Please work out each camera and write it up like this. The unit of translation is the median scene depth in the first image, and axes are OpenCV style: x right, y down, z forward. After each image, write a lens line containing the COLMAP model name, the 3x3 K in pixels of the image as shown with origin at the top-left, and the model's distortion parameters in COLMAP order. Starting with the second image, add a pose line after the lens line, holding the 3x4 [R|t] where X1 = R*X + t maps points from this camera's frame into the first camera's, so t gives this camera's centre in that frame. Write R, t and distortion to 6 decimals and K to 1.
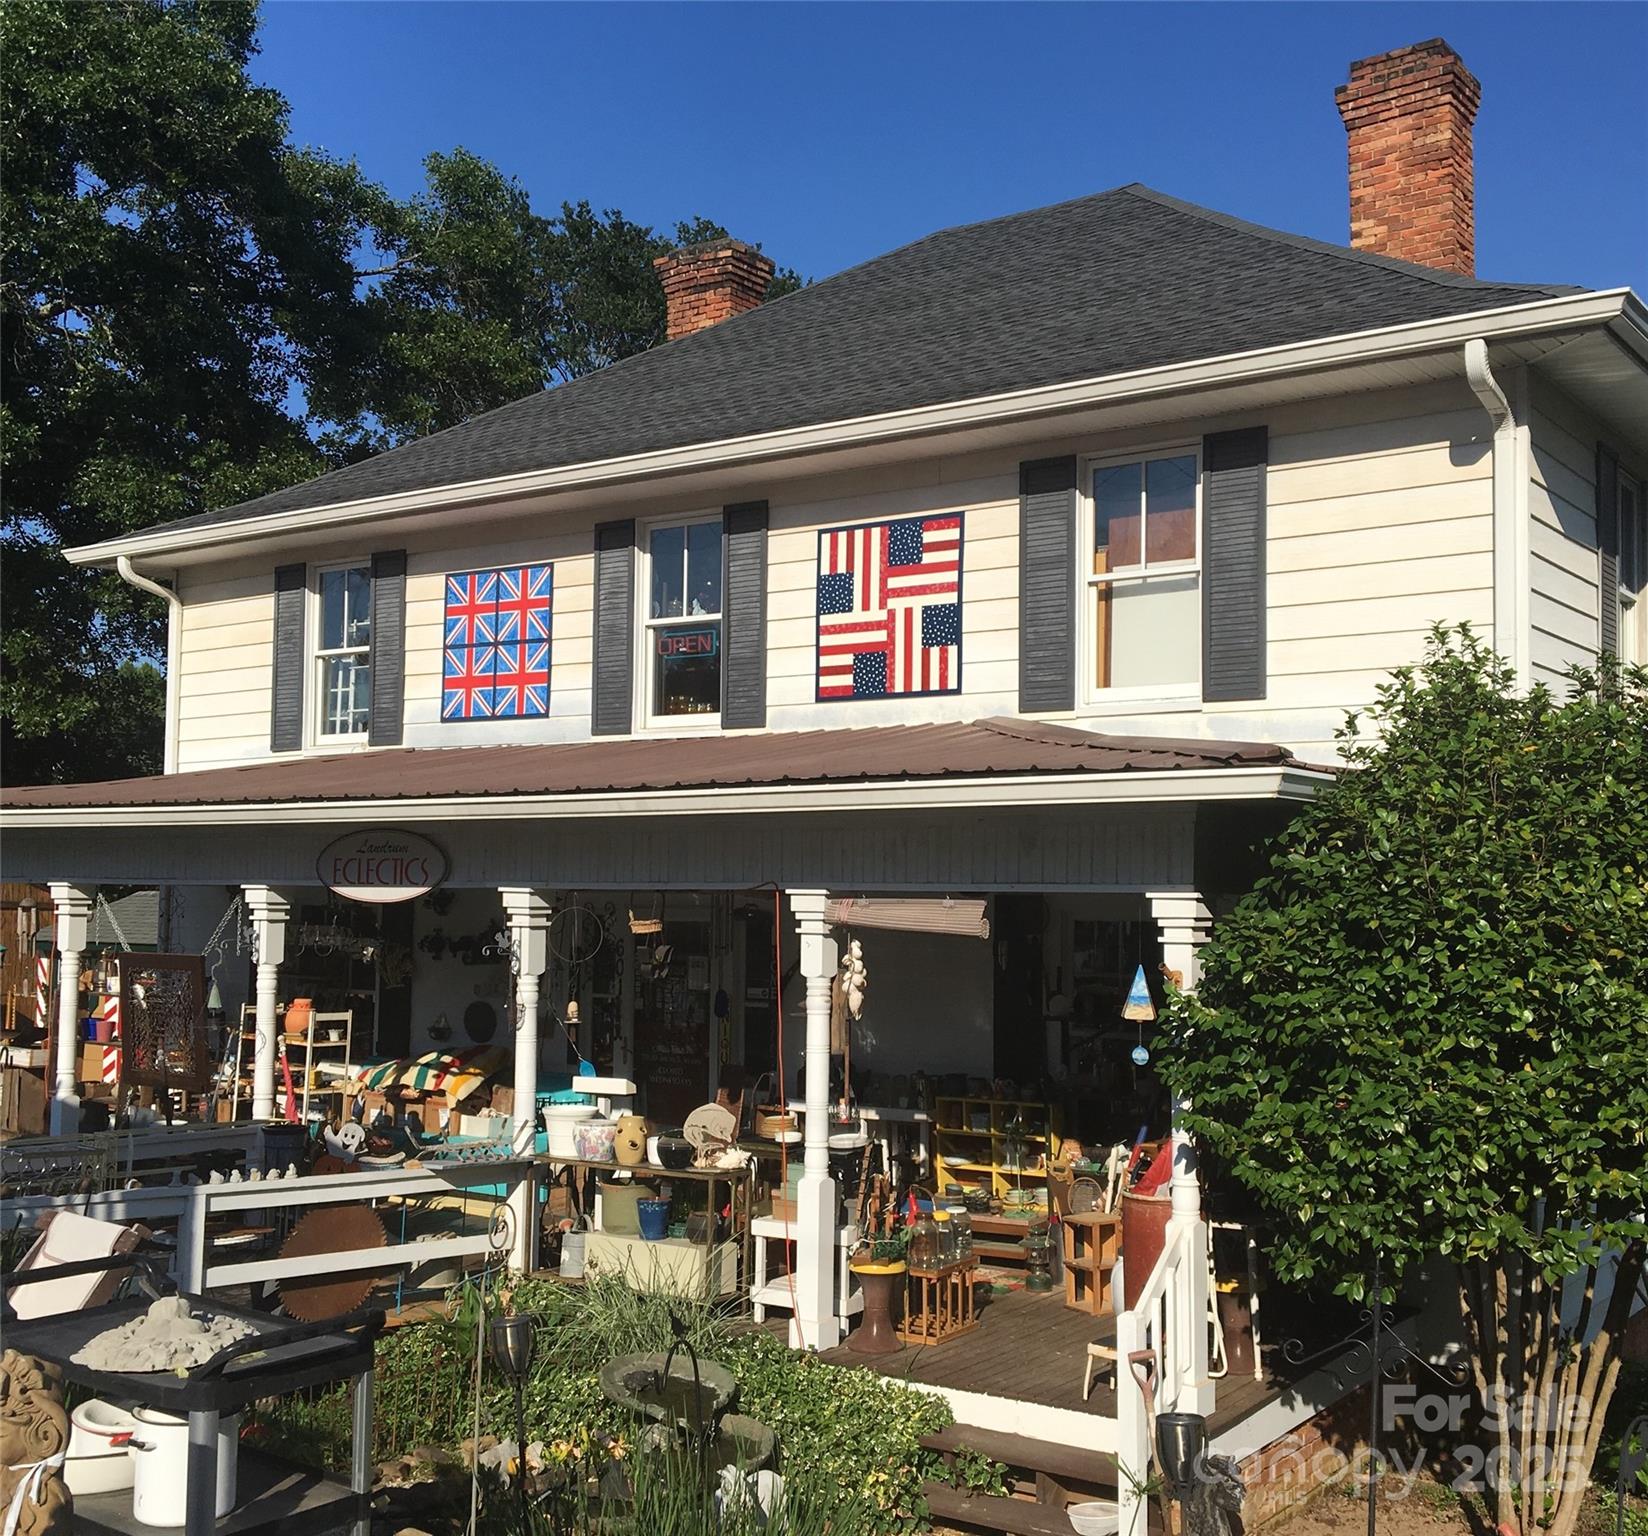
lens RADIAL K [[1885.5, 0, 967.0], [0, 1885.5, 773.7], [0, 0, 1]] dist [0.010177, -0.008200]
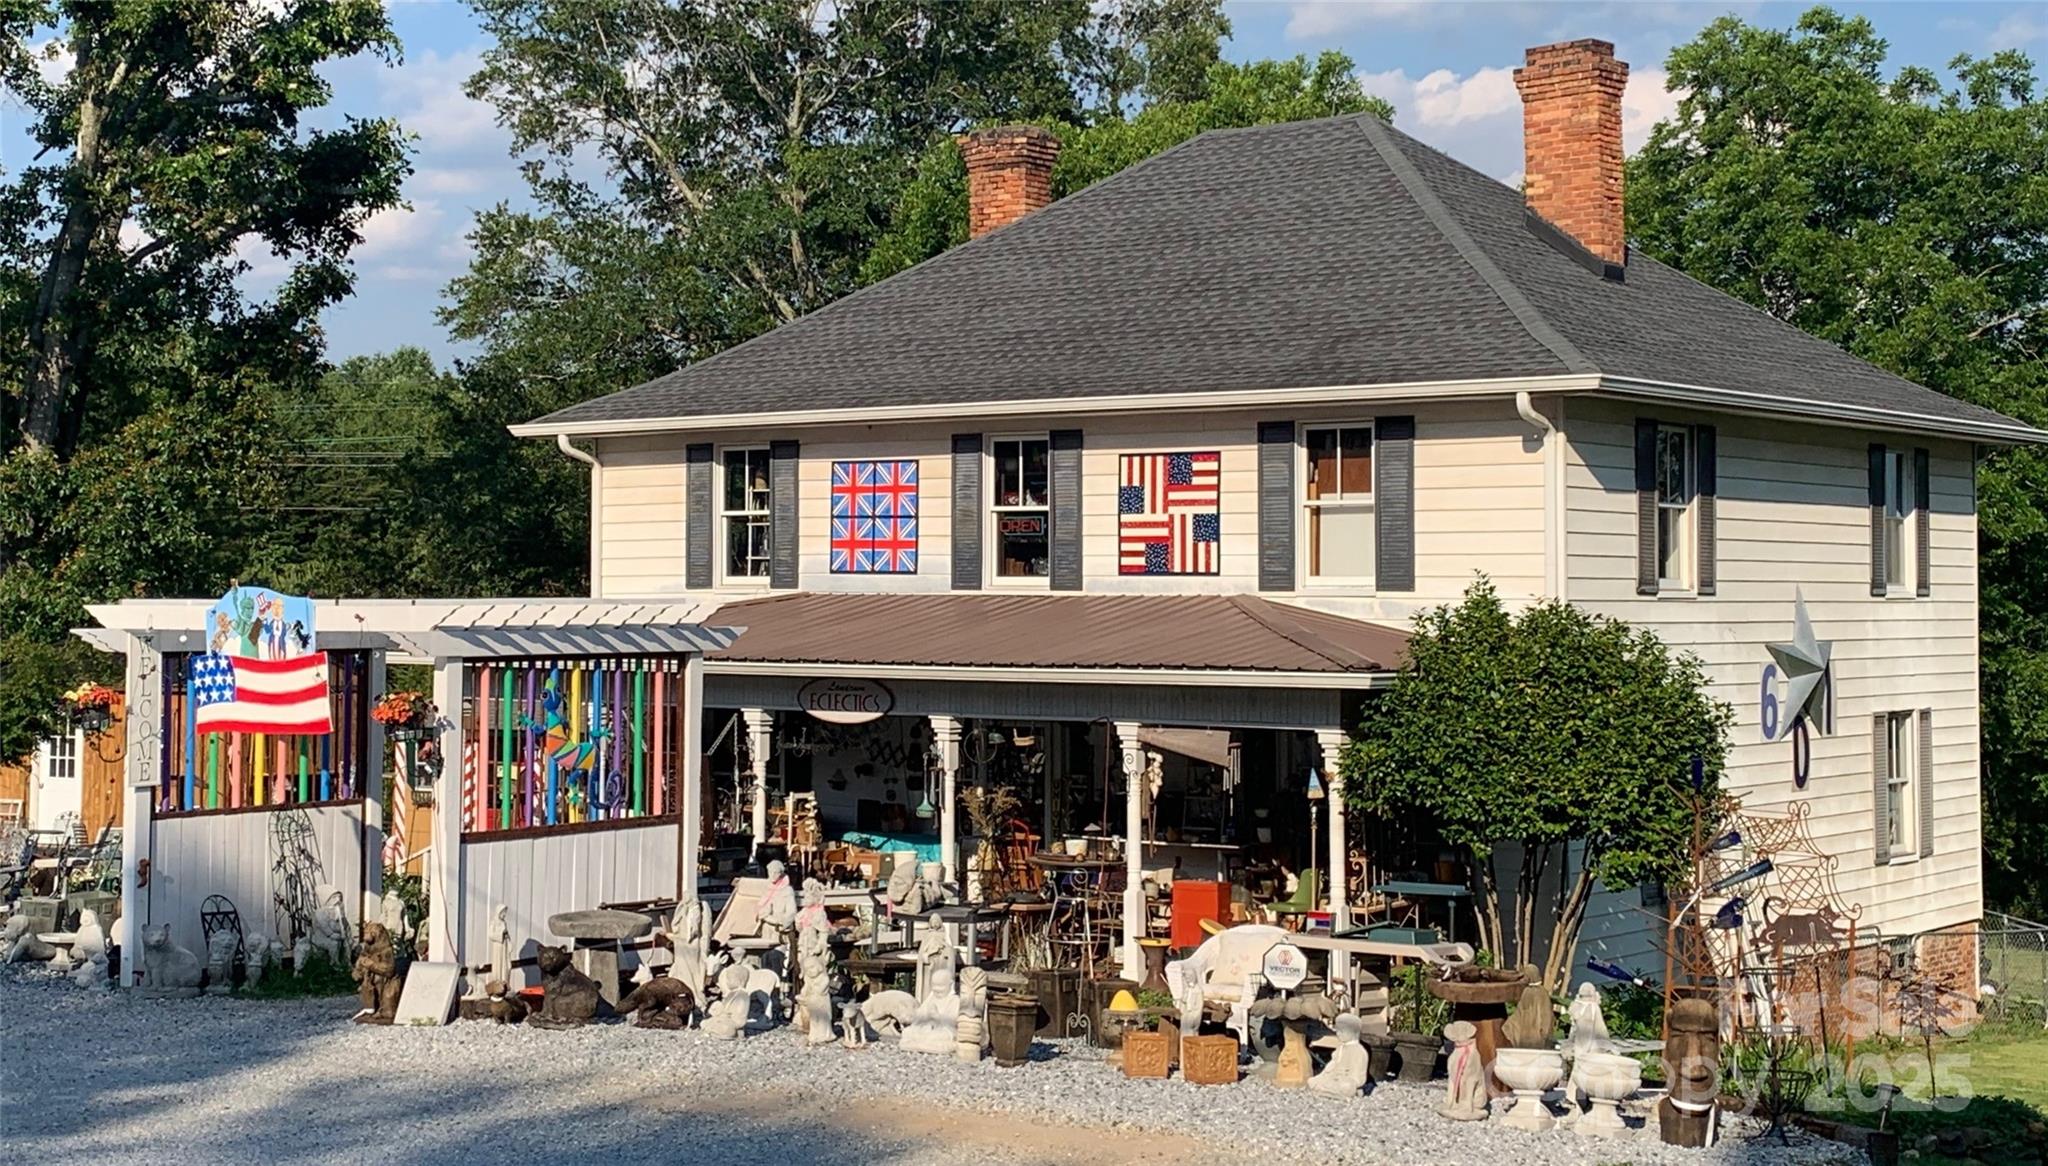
lens RADIAL K [[2971.2, 0, 1024.0], [0, 2971.2, 583.0], [0, 0, 1]] dist [0.010377, 0.029985]
pose [[0.996468, -0.008381, -0.083557, 0.036511], [0.013464, 0.998079, 0.060467, -0.171025], [0.082890, -0.061378, 0.994667, -1.255608]]
